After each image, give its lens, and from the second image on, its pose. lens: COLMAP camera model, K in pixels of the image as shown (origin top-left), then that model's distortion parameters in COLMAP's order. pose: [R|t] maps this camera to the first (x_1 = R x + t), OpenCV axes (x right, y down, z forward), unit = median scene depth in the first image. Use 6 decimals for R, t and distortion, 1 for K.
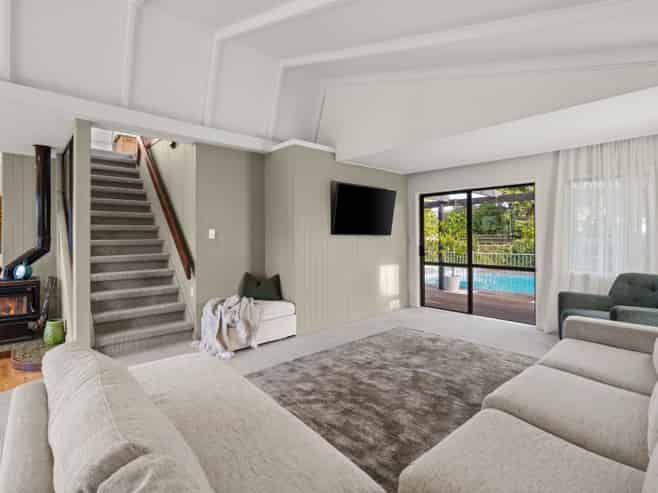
lens RADIAL K [[328.0, 0, 324.2], [0, 328.0, 240.6], [0, 0, 1]] dist [-0.005528, -0.001497]
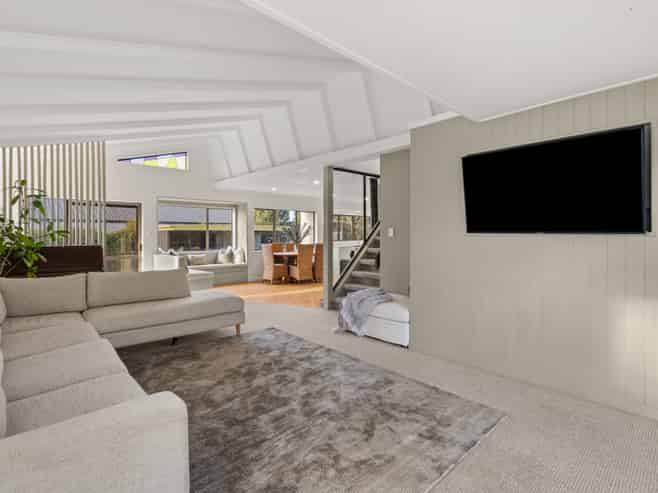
lens RADIAL K [[328.0, 0, 325.0], [0, 328.0, 239.8], [0, 0, 1]] dist [-0.005528, -0.001497]
pose [[0.025220, 0.020482, -0.999472, 0.987553], [-0.014934, 0.999686, 0.020109, -0.017719], [0.999570, 0.014419, 0.025518, 0.955183]]
